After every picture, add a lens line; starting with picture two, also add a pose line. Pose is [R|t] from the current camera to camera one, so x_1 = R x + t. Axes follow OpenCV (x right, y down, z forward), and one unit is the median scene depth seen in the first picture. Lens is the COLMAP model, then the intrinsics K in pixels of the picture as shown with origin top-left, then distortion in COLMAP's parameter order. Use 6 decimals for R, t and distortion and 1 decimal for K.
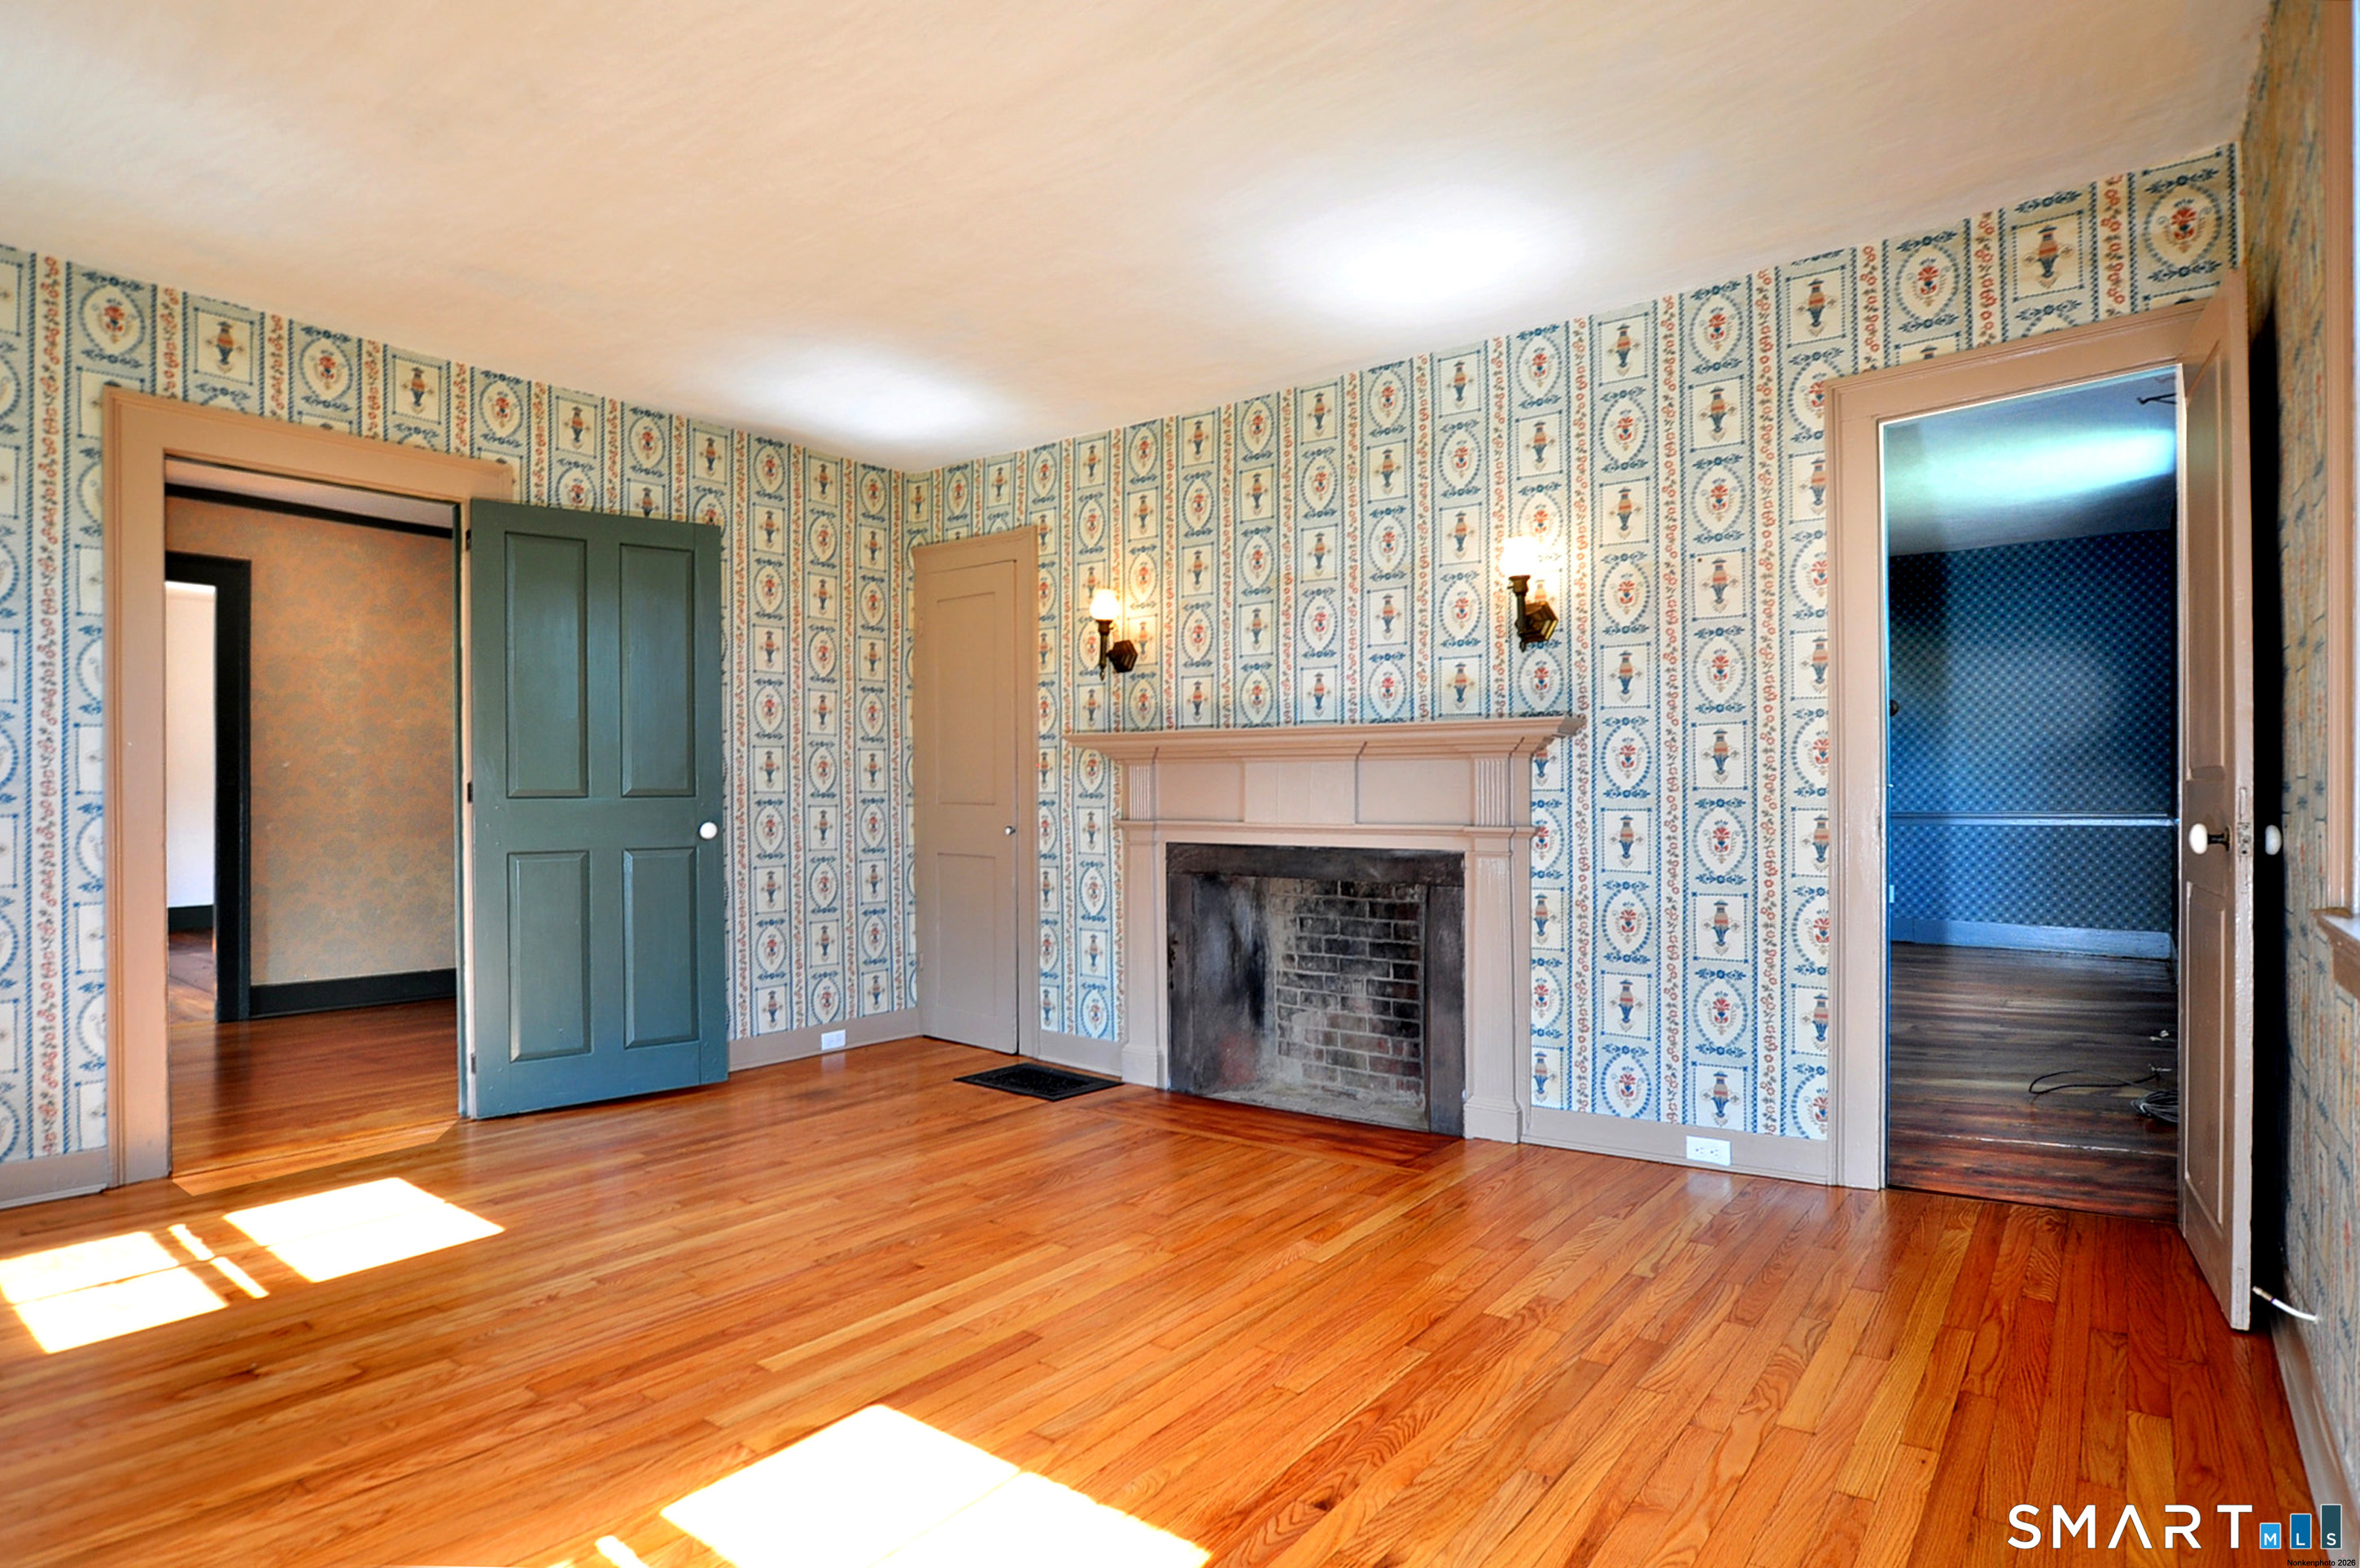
lens RADIAL K [[1215.8, 0, 1180.0], [0, 1215.8, 784.0], [0, 0, 1]] dist [-0.000971, -0.000177]
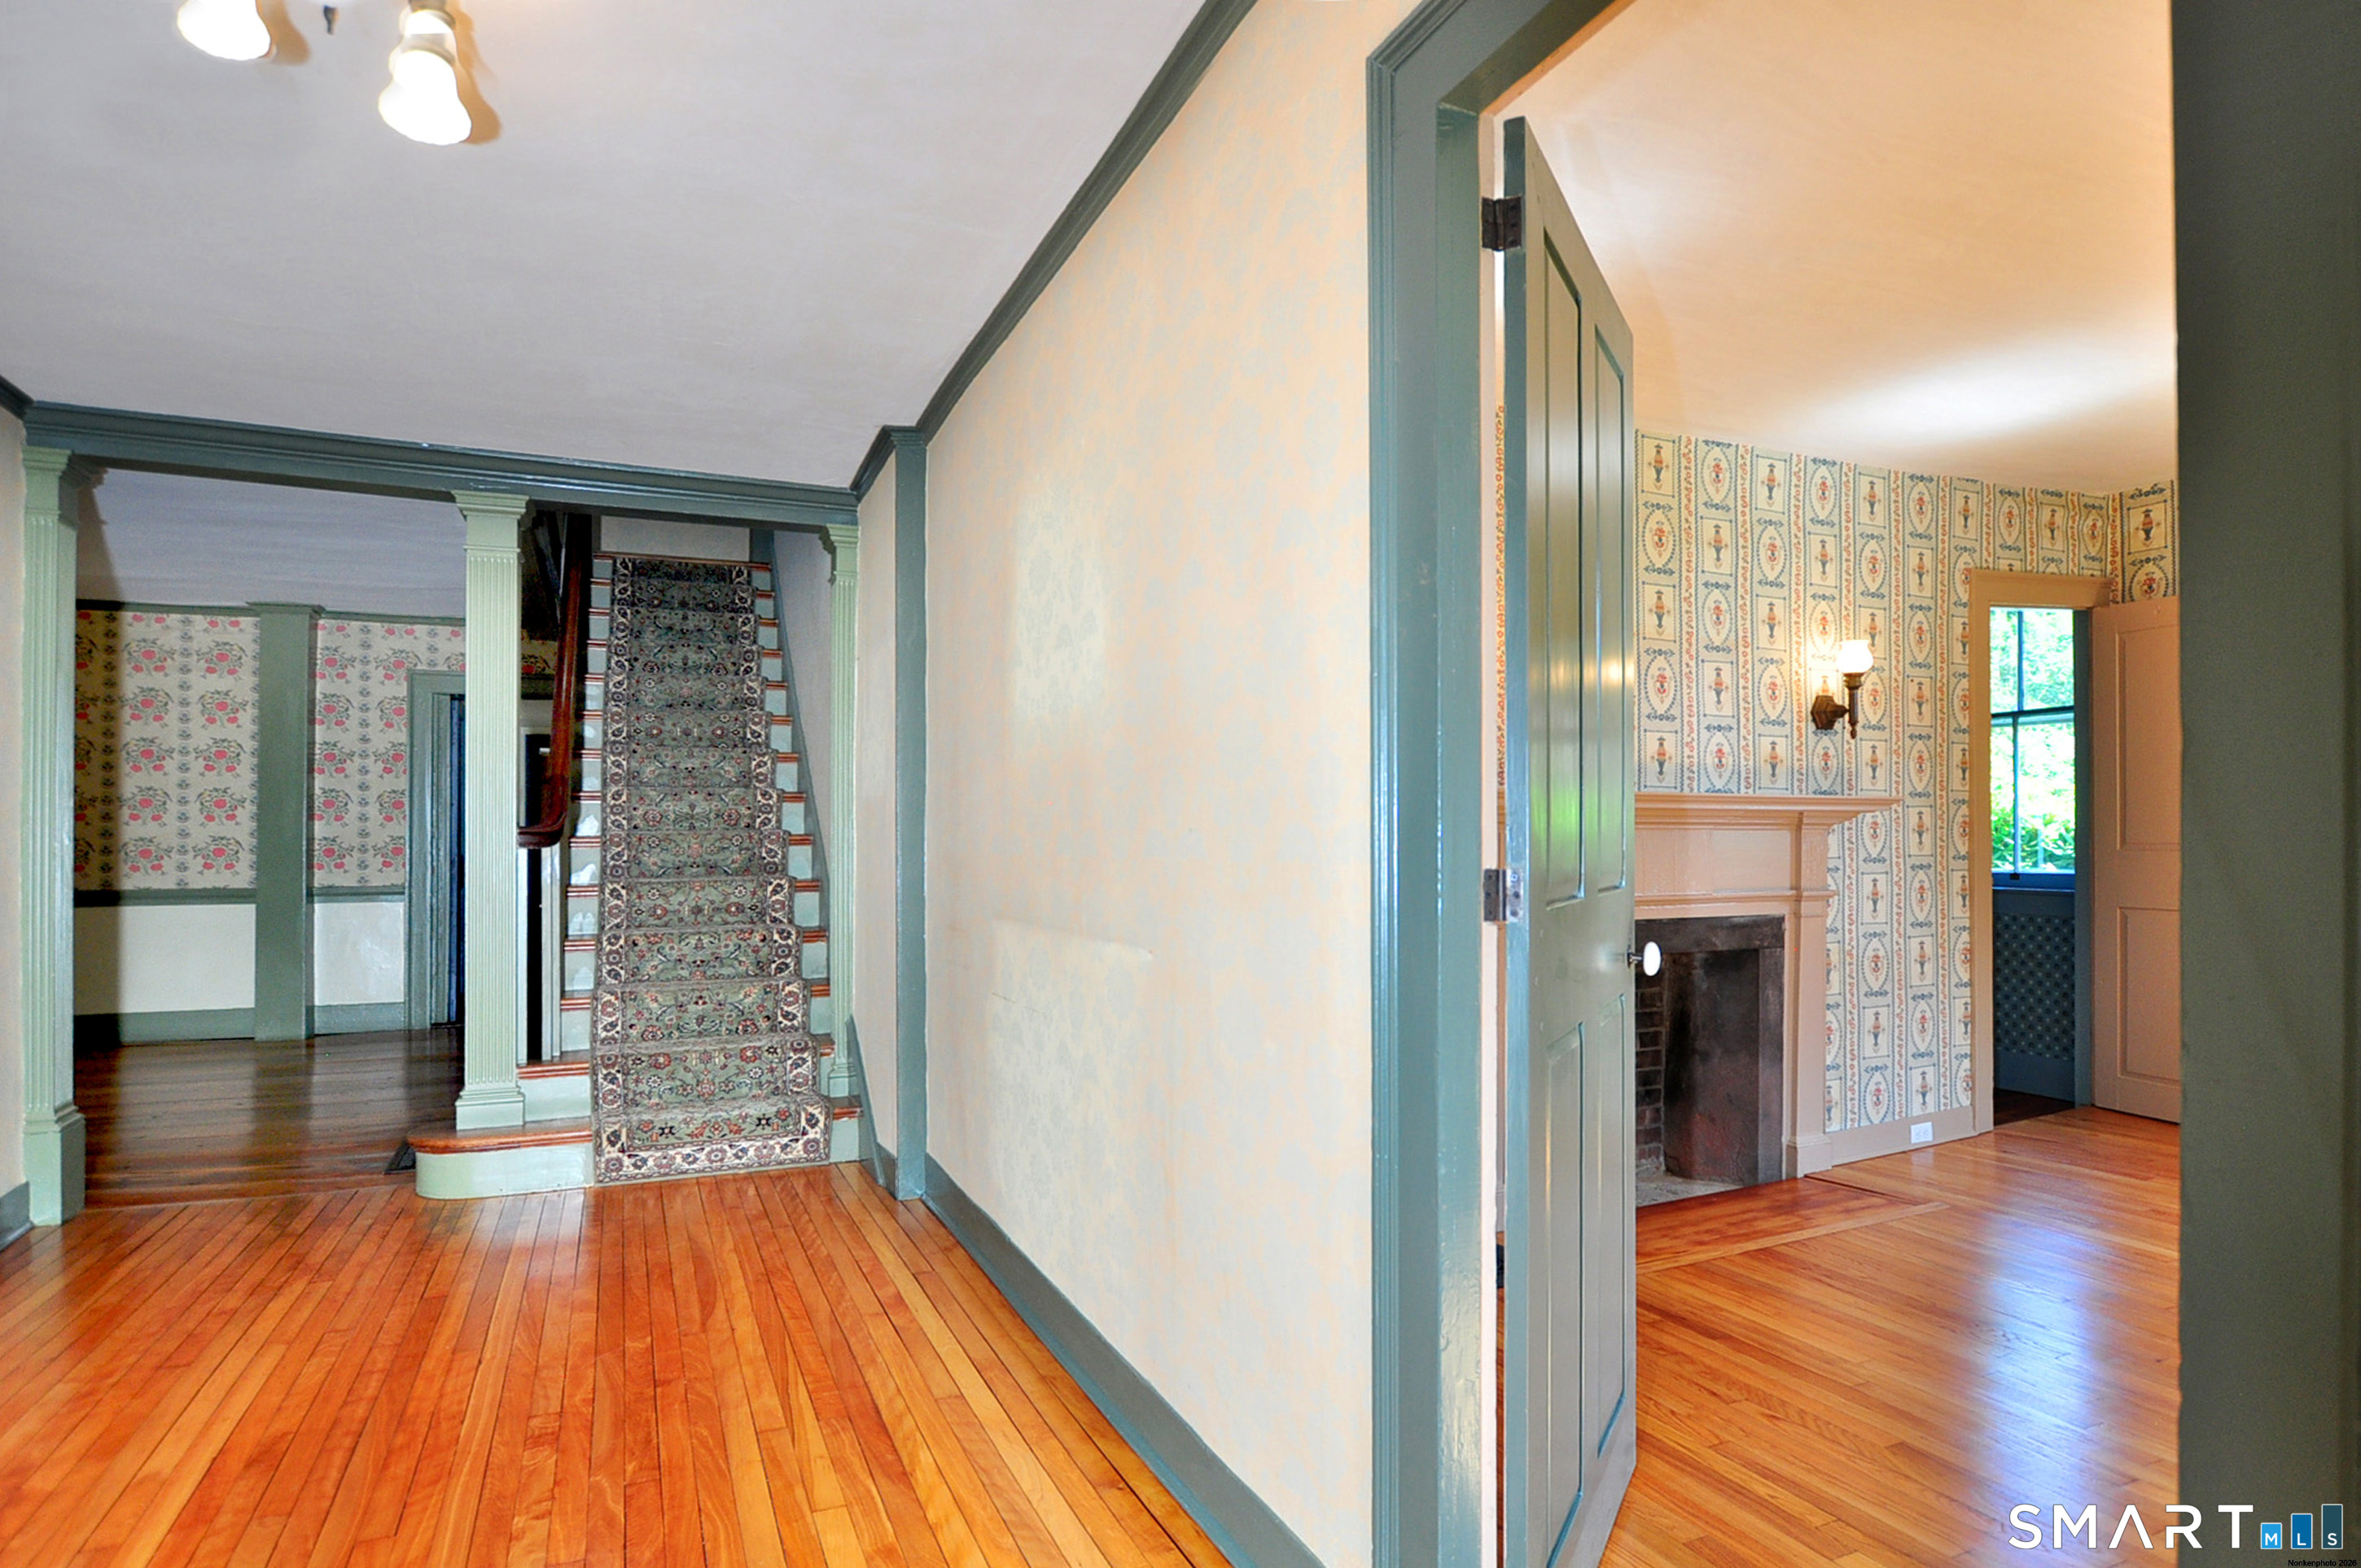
lens RADIAL K [[1279.5, 0, 1173.5], [0, 1279.5, 824.9], [0, 0, 1]] dist [0.010193, -0.001605]
pose [[0.473561, 0.013418, 0.880659, -1.060691], [0.000470, 0.999880, -0.015487, -0.007377], [-0.880761, 0.007748, 0.473498, 0.958539]]
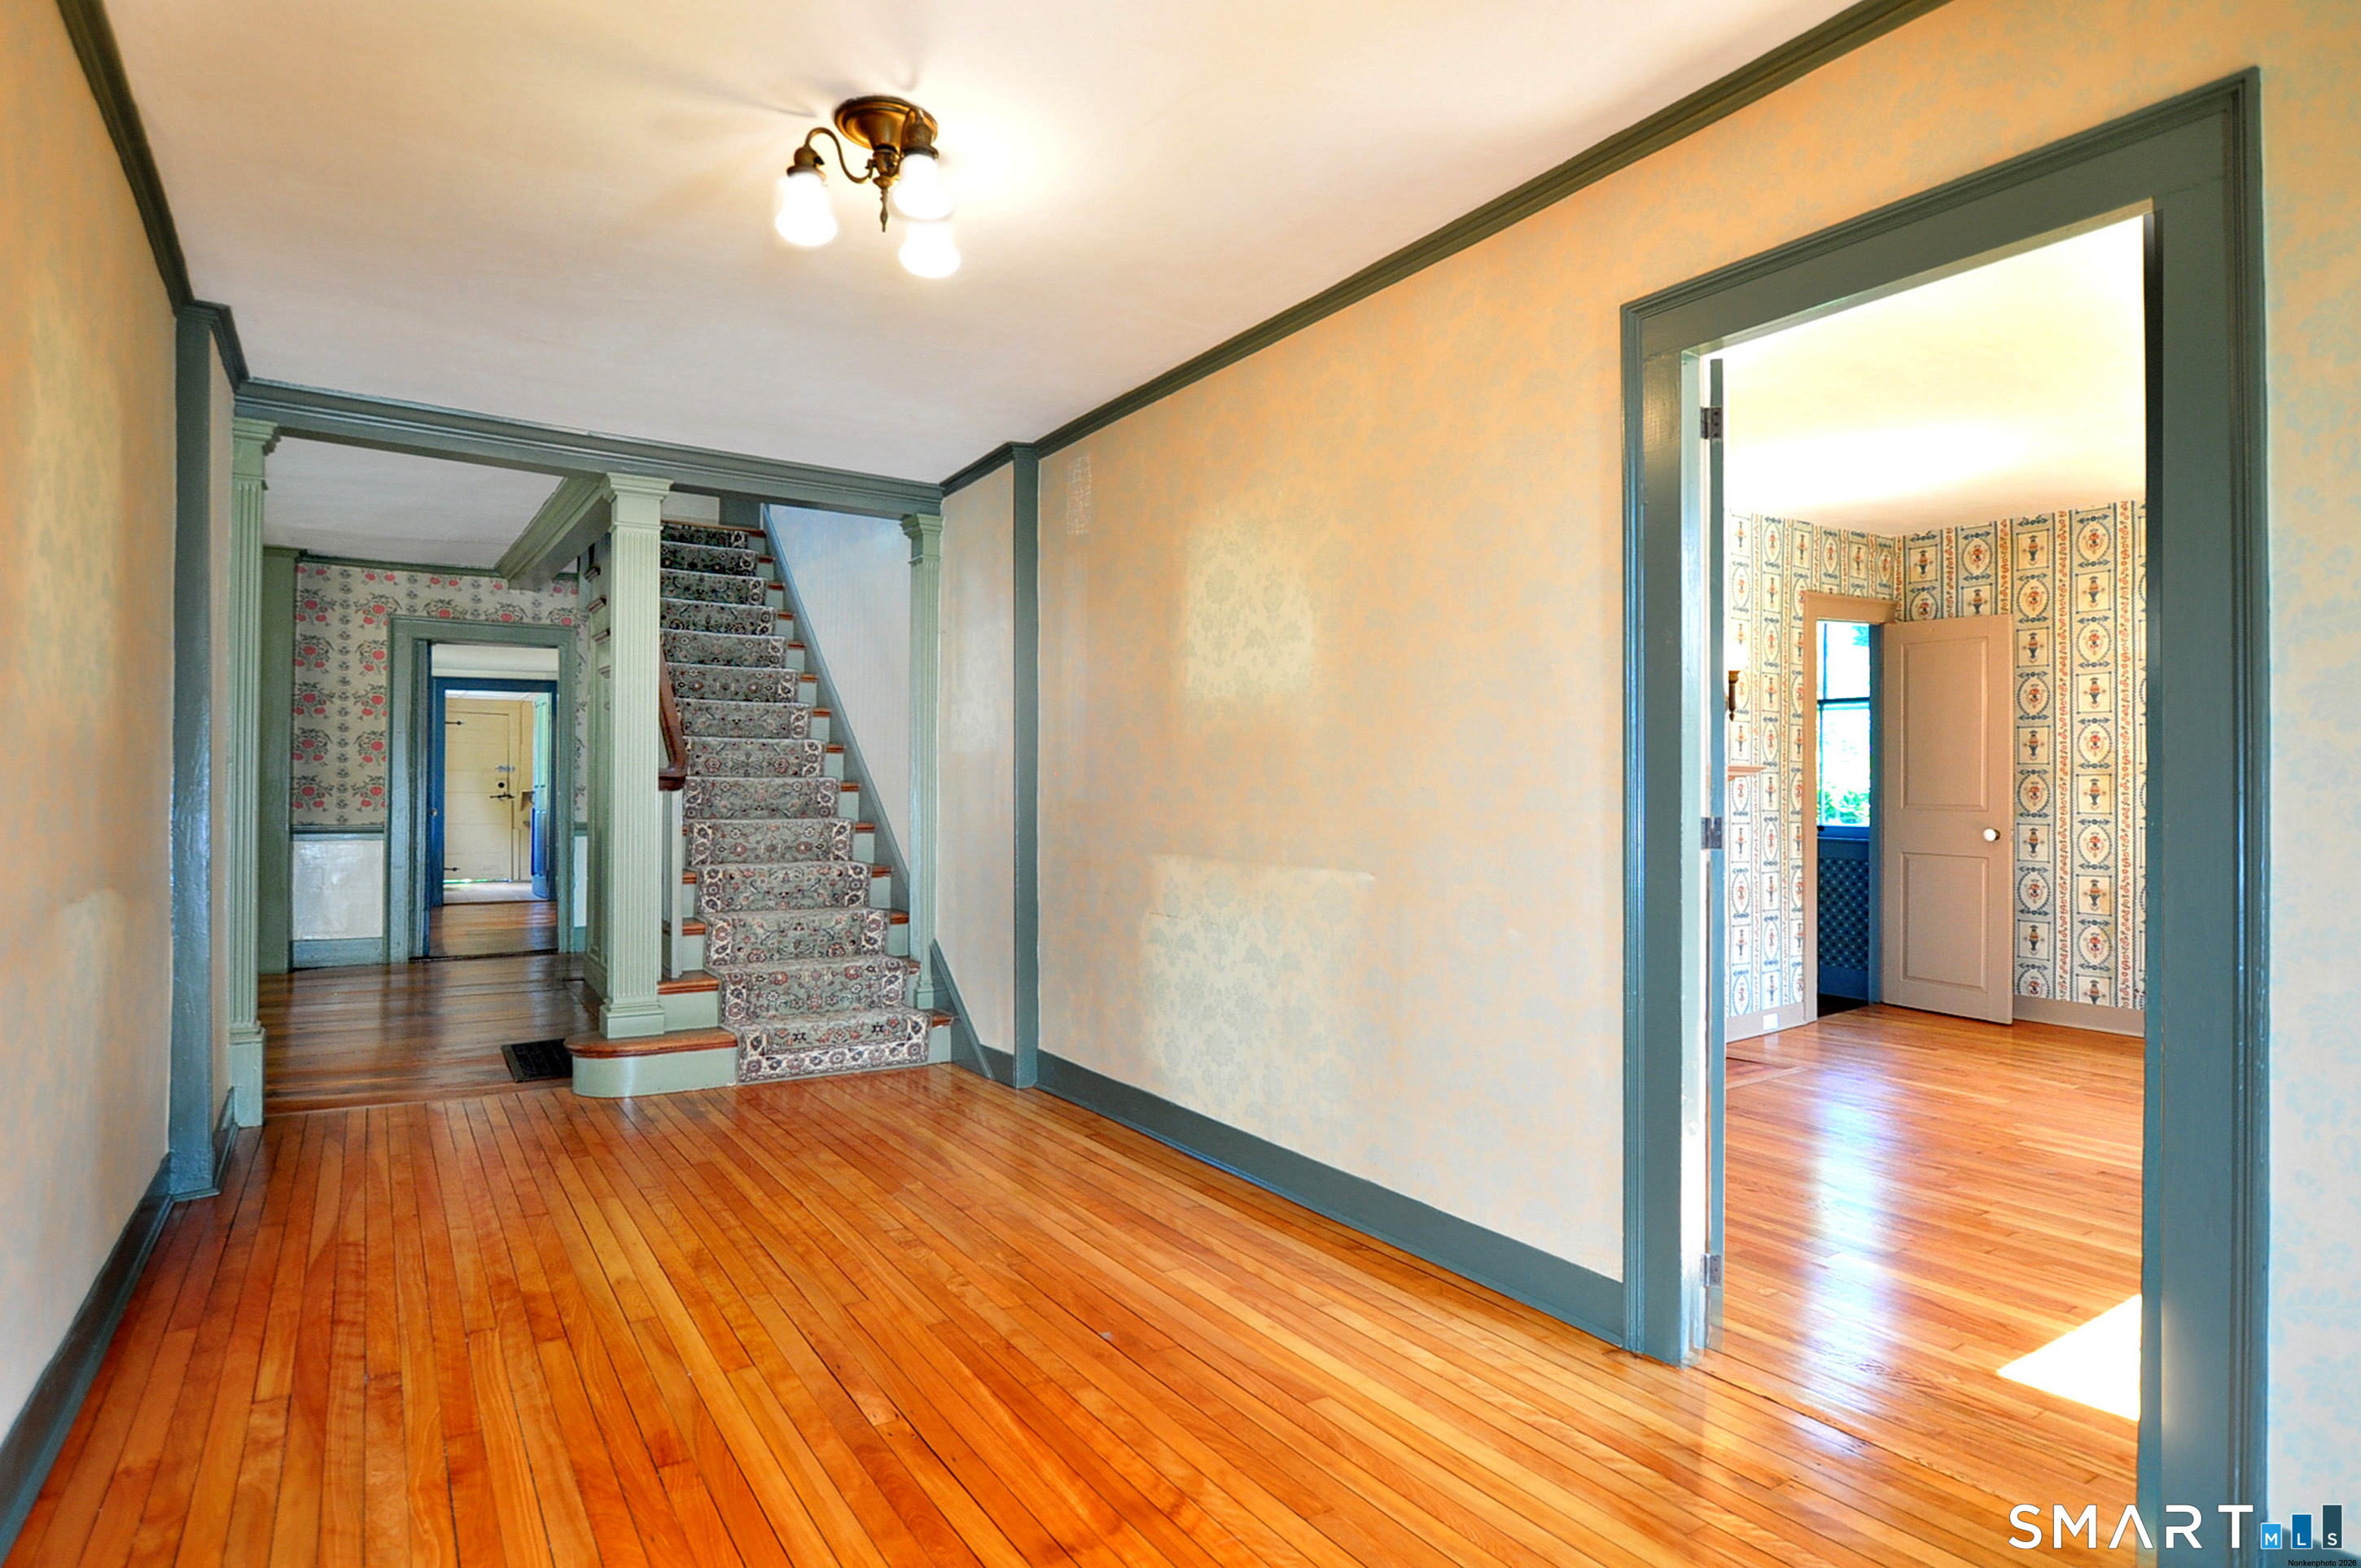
lens RADIAL K [[1249.3, 0, 1180.5], [0, 1249.3, 784.0], [0, 0, 1]] dist [-0.003850, 0.000025]
pose [[0.322069, 0.011738, 0.946643, -1.355018], [-0.012339, 0.999890, -0.008200, -0.008444], [-0.946636, -0.009040, 0.322178, 1.107974]]
